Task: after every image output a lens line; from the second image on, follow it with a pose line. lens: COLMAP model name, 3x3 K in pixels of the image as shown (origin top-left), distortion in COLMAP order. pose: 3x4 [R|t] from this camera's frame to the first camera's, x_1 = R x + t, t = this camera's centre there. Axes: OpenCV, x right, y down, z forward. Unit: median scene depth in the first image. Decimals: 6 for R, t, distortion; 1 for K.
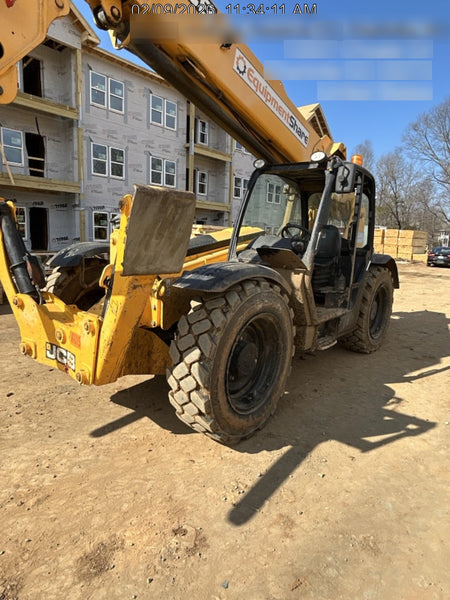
lens RADIAL K [[371.1, 0, 225.0], [0, 371.1, 300.0], [0, 0, 1]] dist [-0.003724, -0.000961]
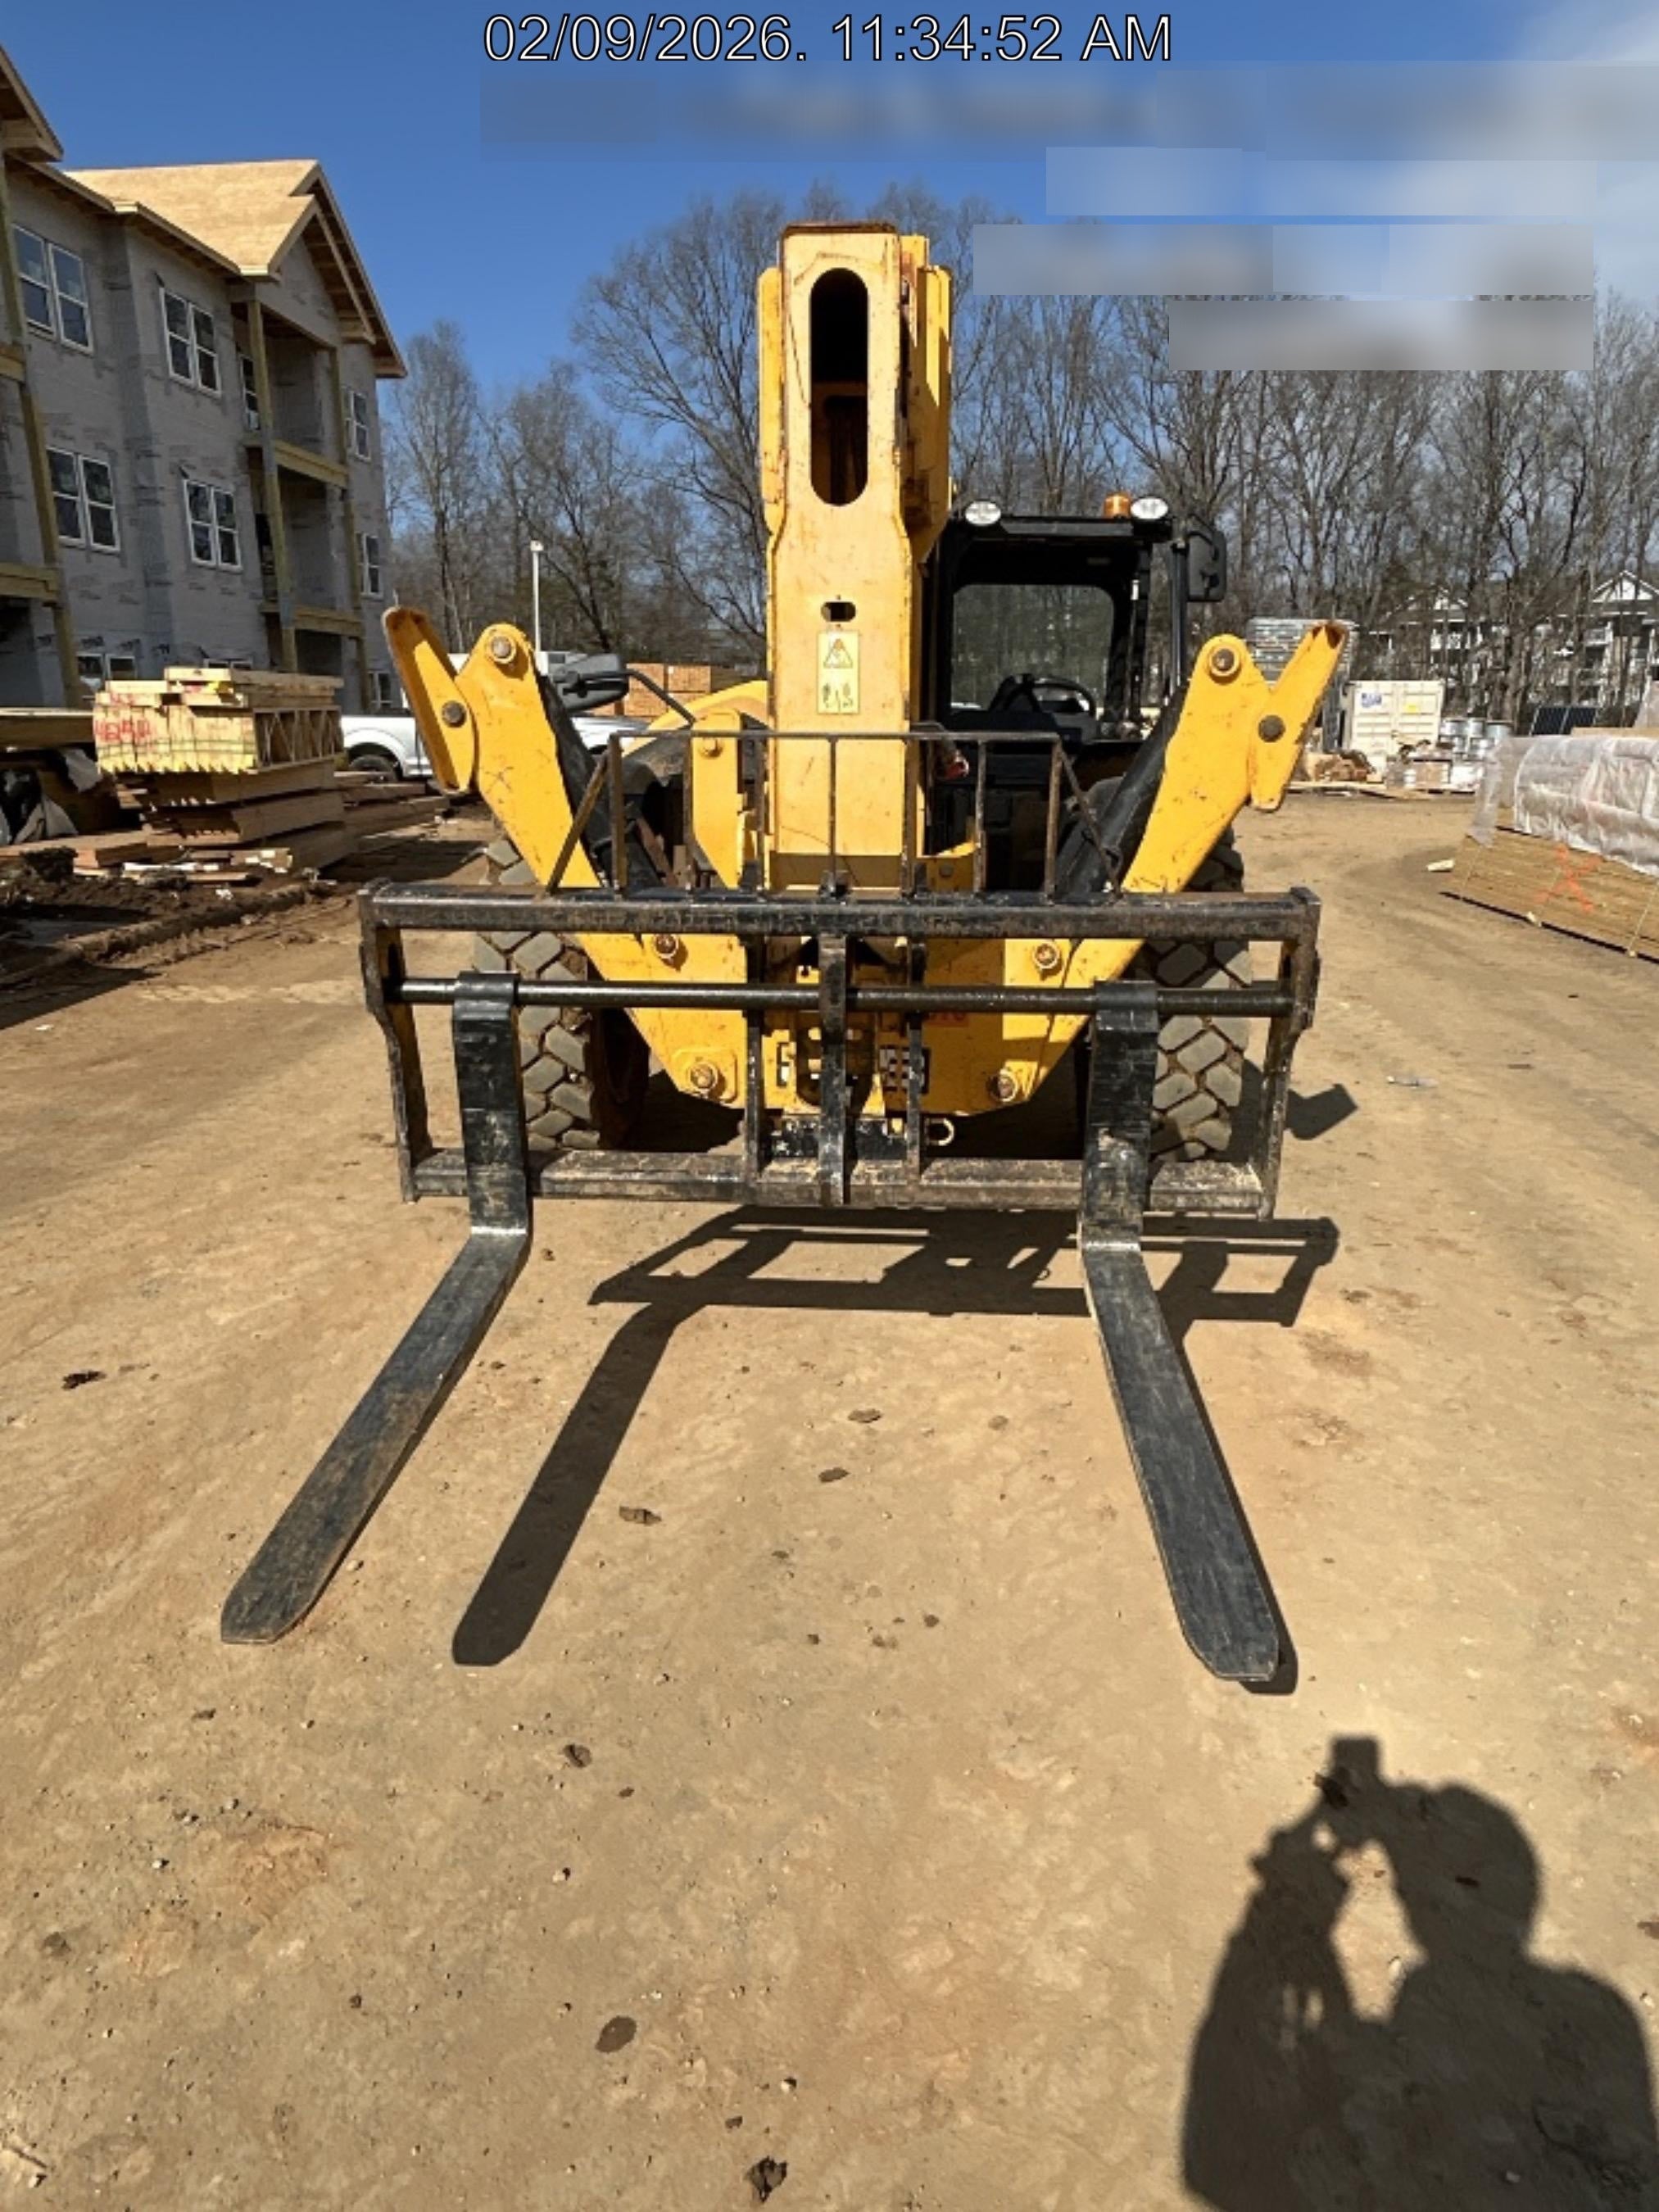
lens RADIAL K [[1368.0, 0, 829.5], [0, 1368.0, 1106.0], [0, 0, 1]] dist [-0.003724, -0.000961]
pose [[0.812554, -0.197942, 0.548247, -0.174109], [0.128088, 0.978219, 0.163344, -0.005284], [-0.568638, -0.062502, 0.820210, -0.015421]]
